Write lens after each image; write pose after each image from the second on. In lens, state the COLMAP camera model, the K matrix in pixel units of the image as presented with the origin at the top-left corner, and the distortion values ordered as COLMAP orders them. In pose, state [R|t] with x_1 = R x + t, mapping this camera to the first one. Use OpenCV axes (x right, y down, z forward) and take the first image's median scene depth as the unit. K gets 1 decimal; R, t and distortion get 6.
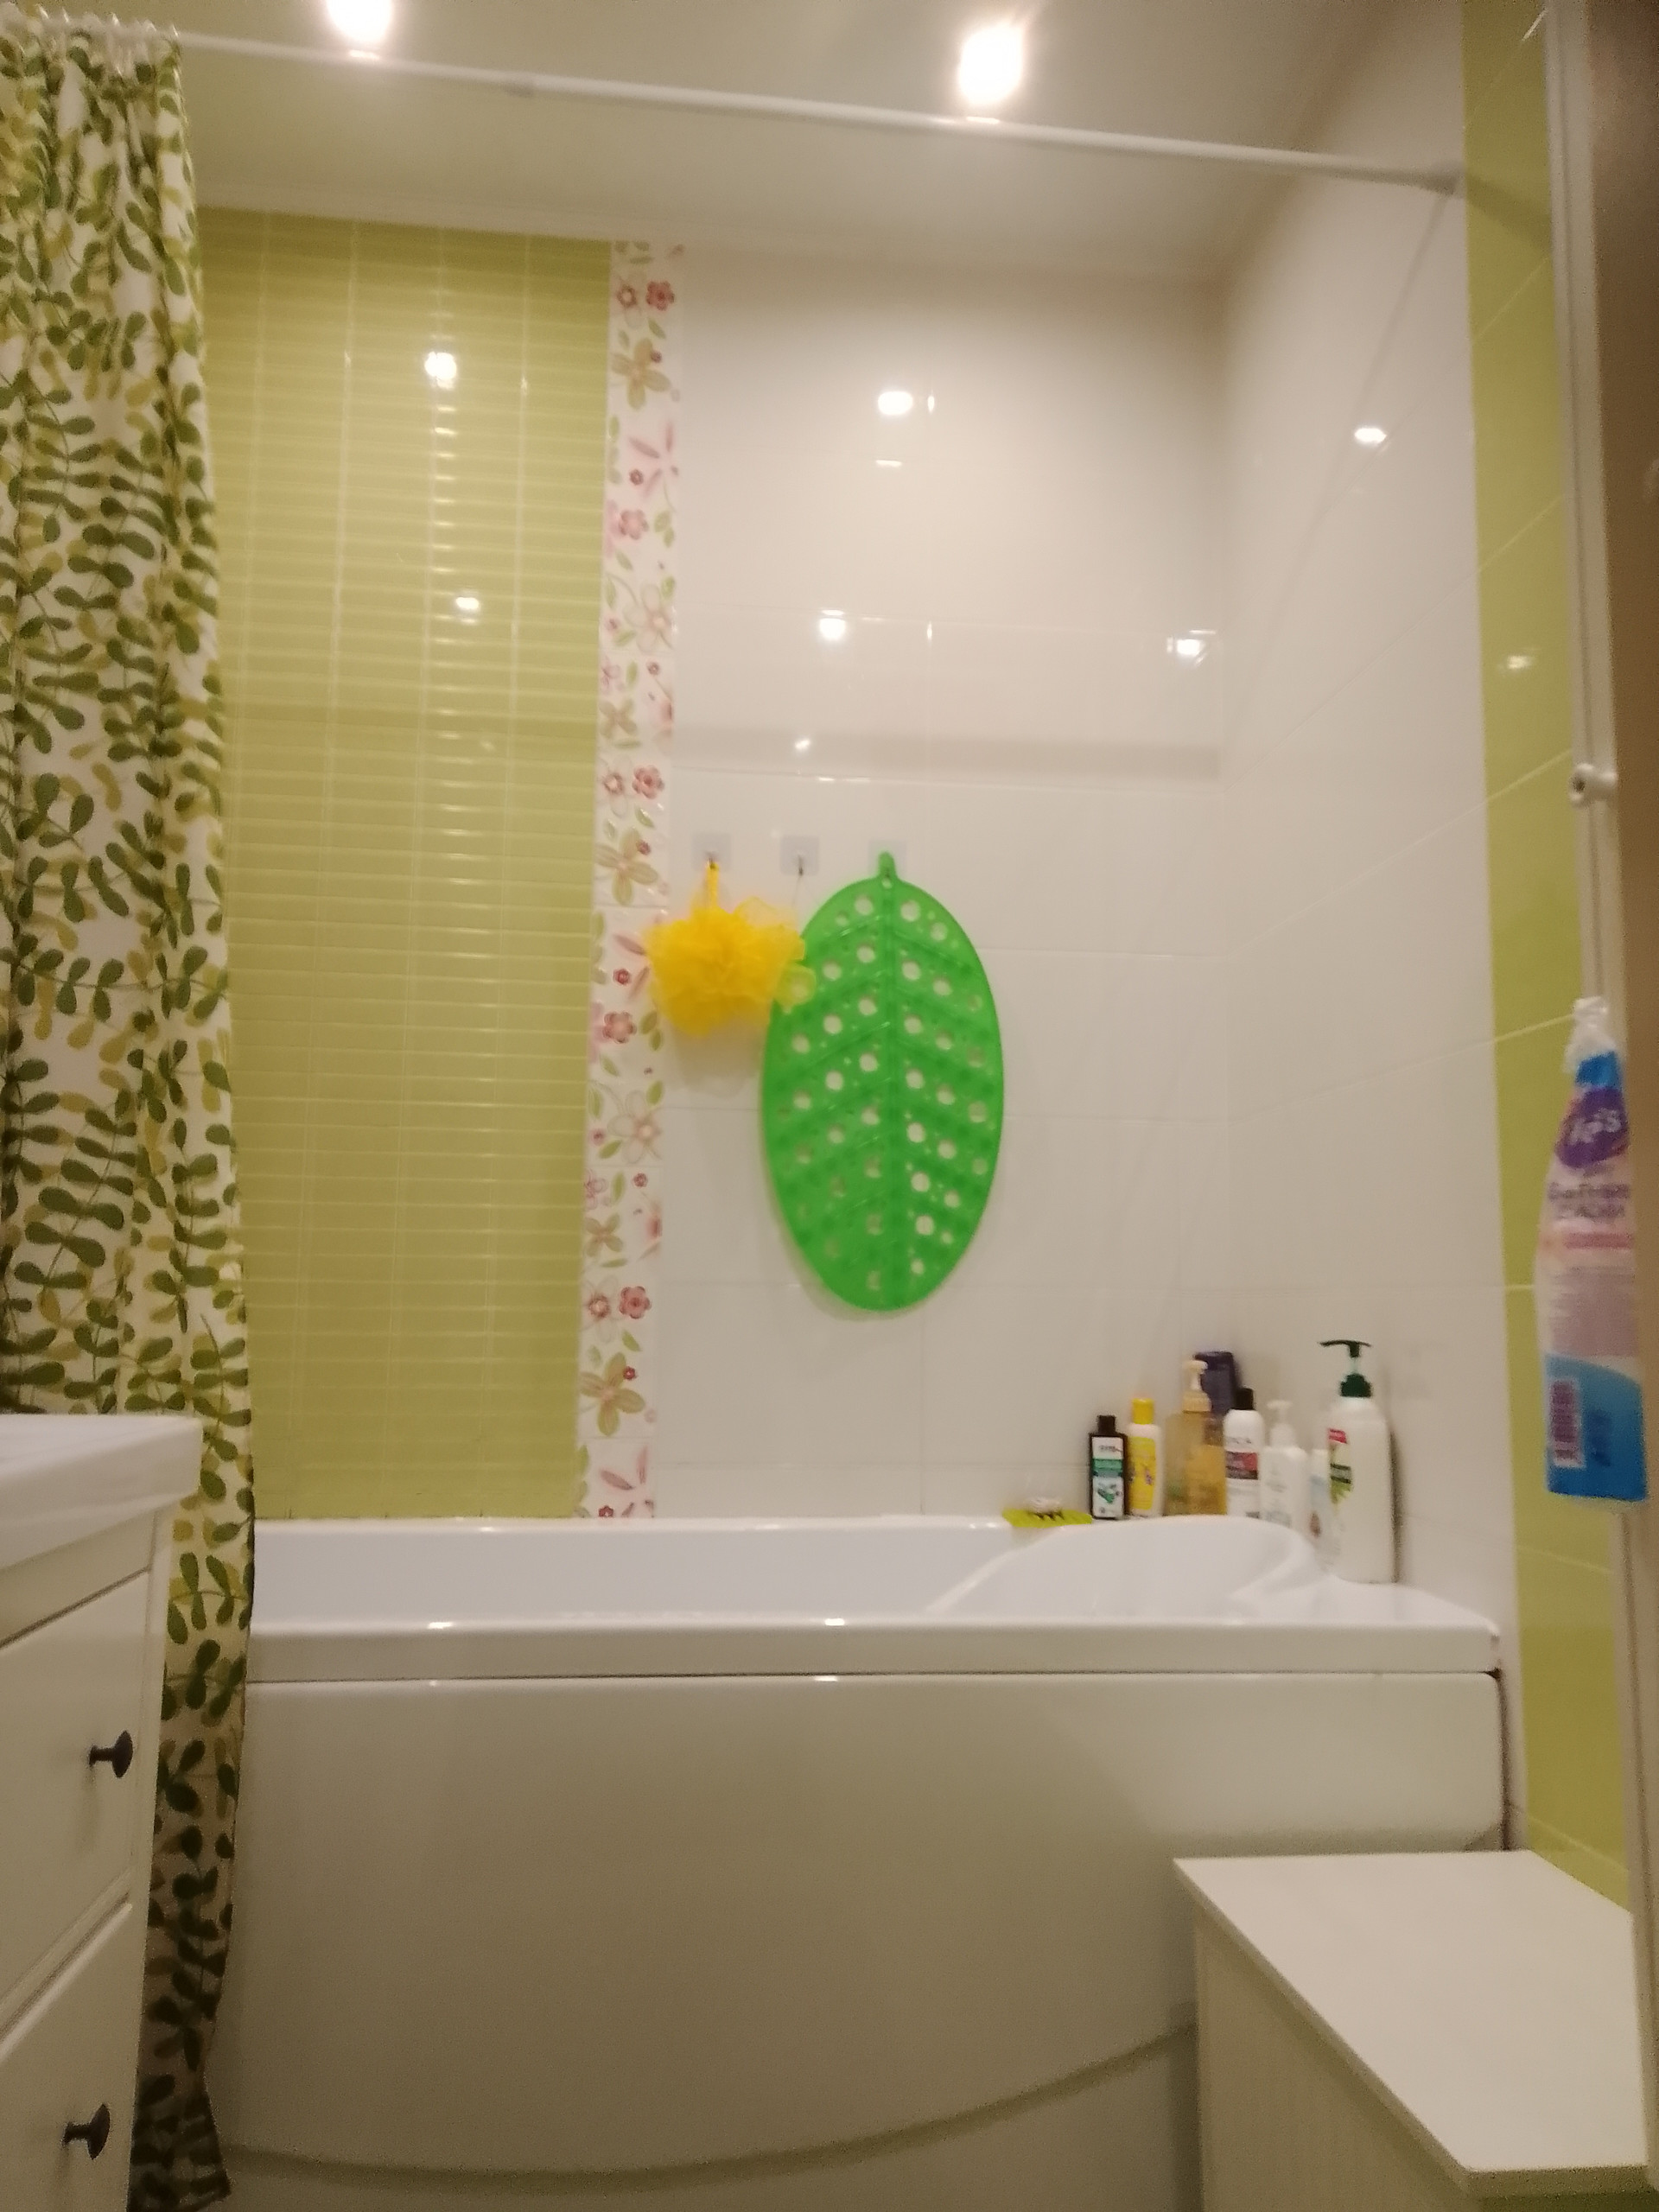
lens RADIAL K [[1649.6, 0, 792.8], [0, 1649.6, 1108.3], [0, 0, 1]] dist [0.094477, -0.000724]
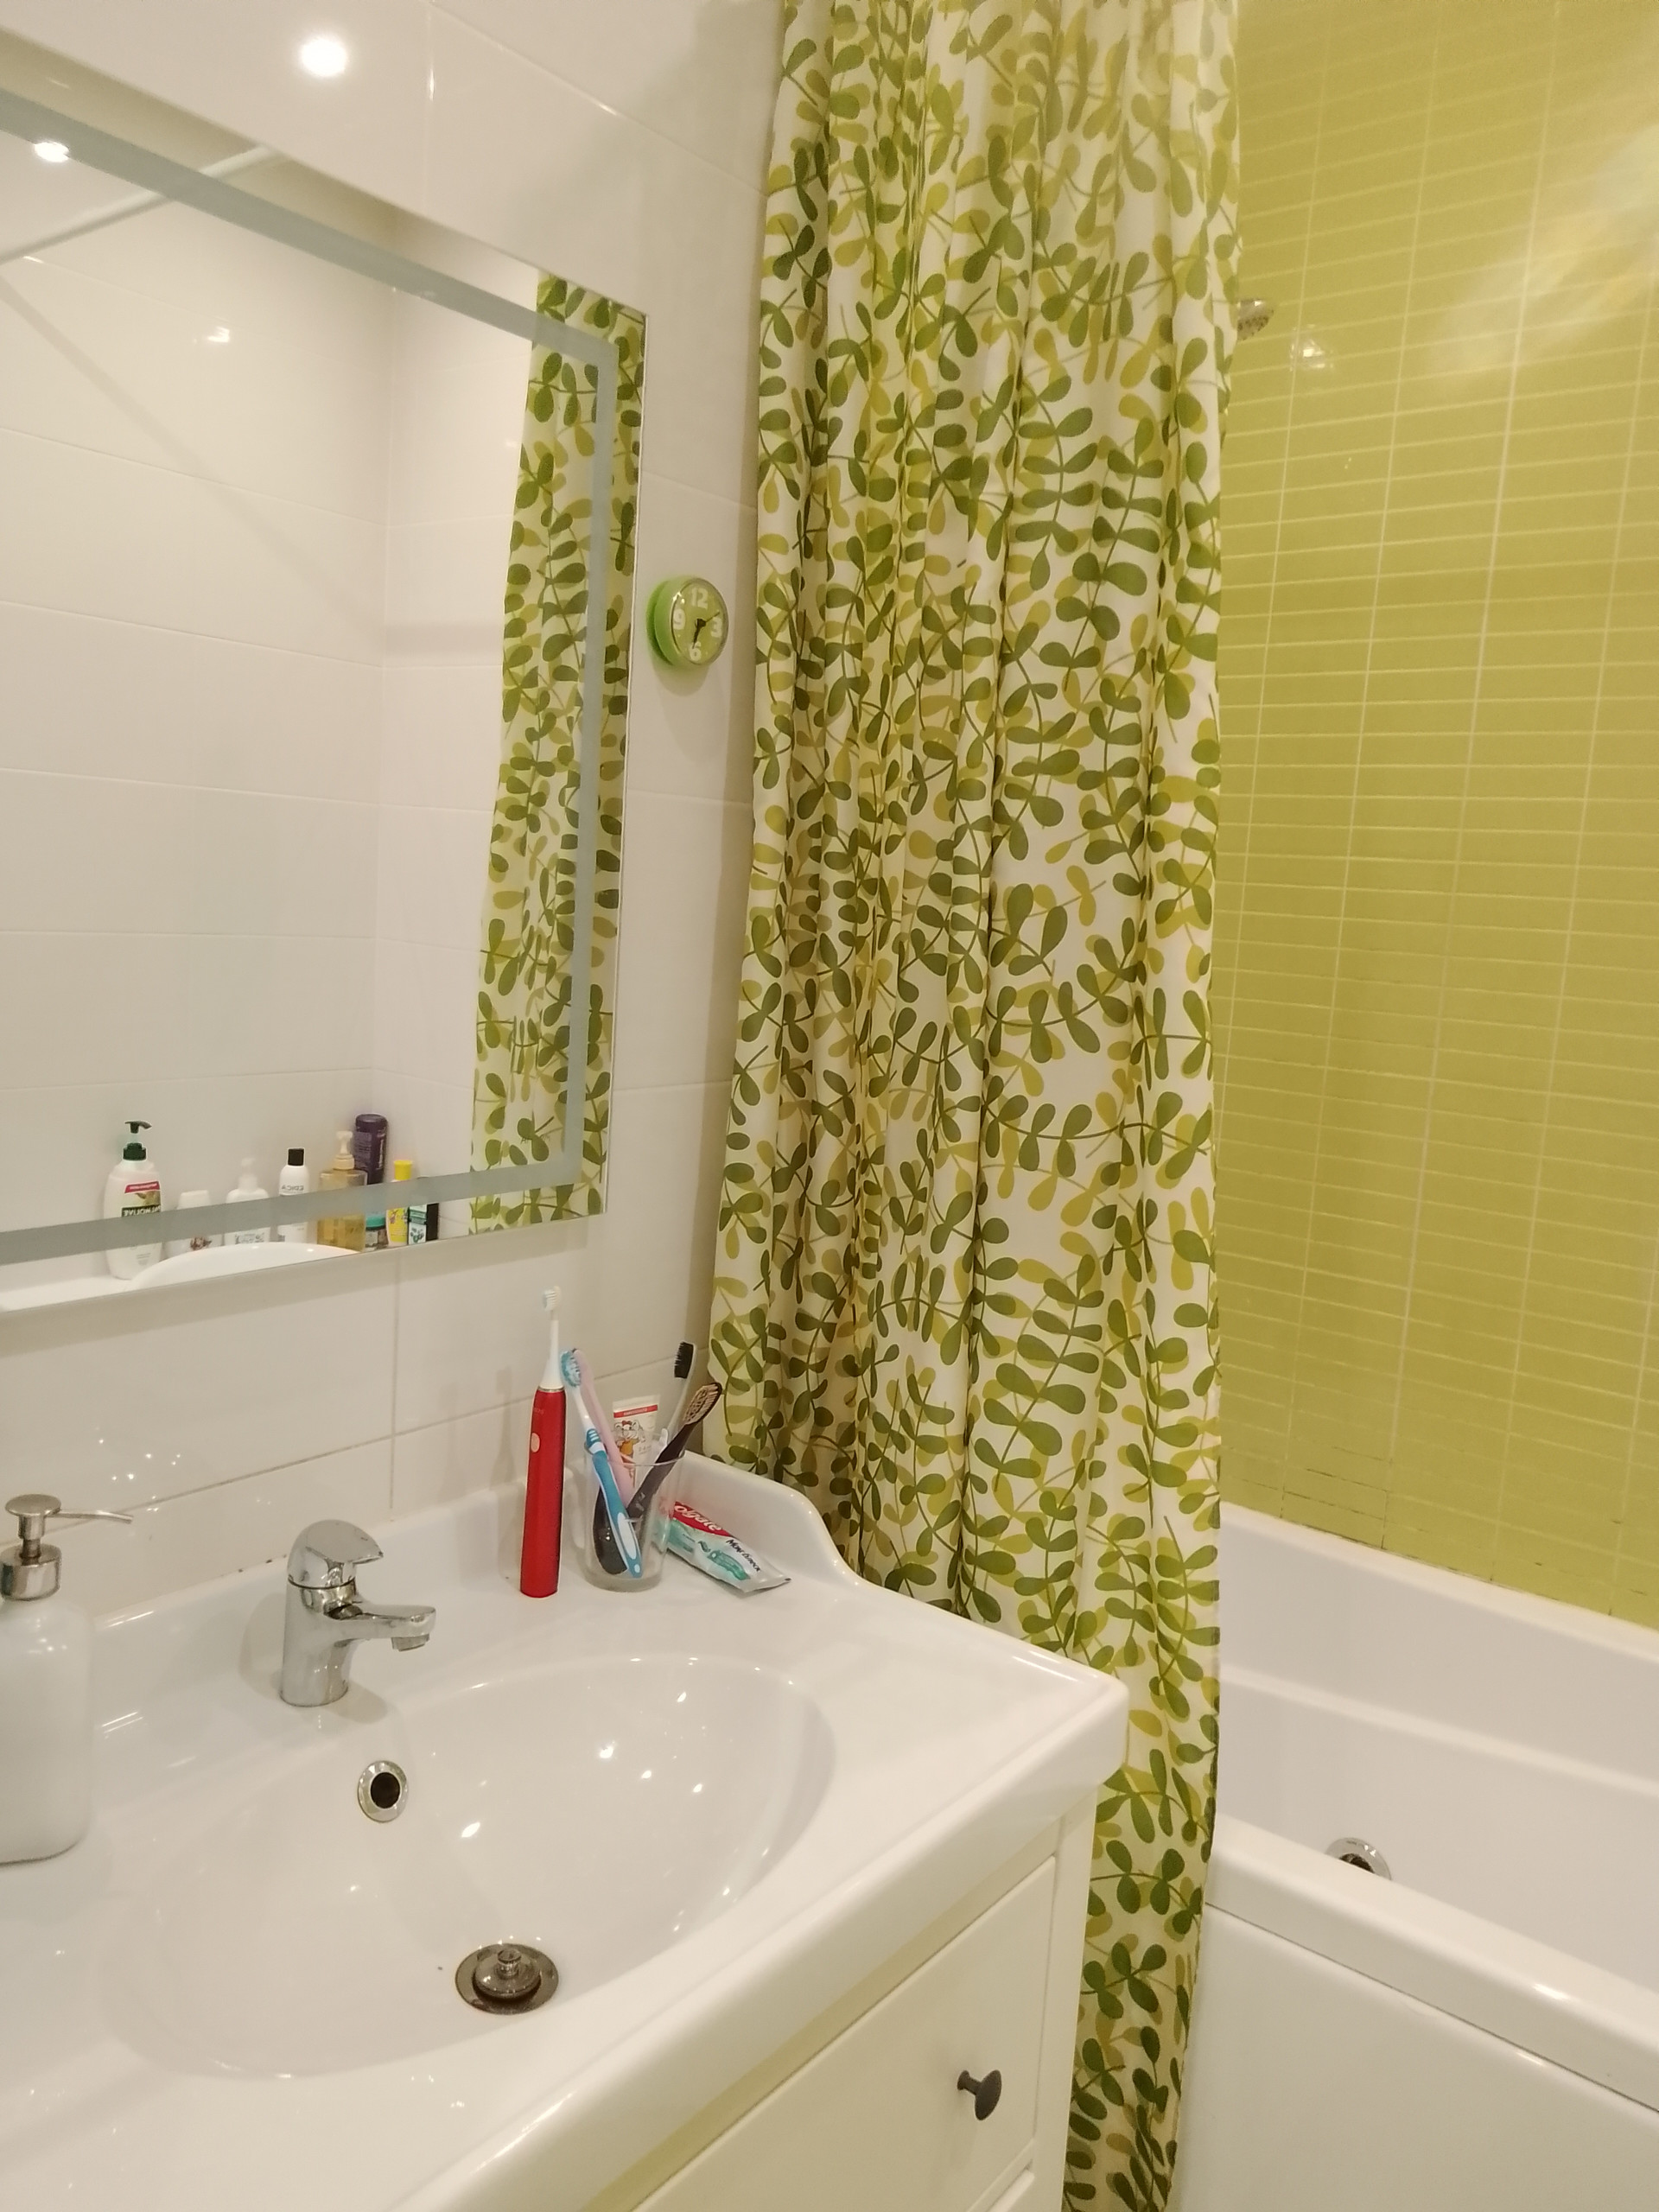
lens RADIAL K [[1602.4, 0, 825.7], [0, 1602.4, 1145.8], [0, 0, 1]] dist [0.088208, -0.096928]
pose [[0.719839, 0.140722, -0.679727, 0.059135], [0.038390, 0.969665, 0.241403, -0.266811], [0.693078, -0.199866, 0.692601, 0.334957]]
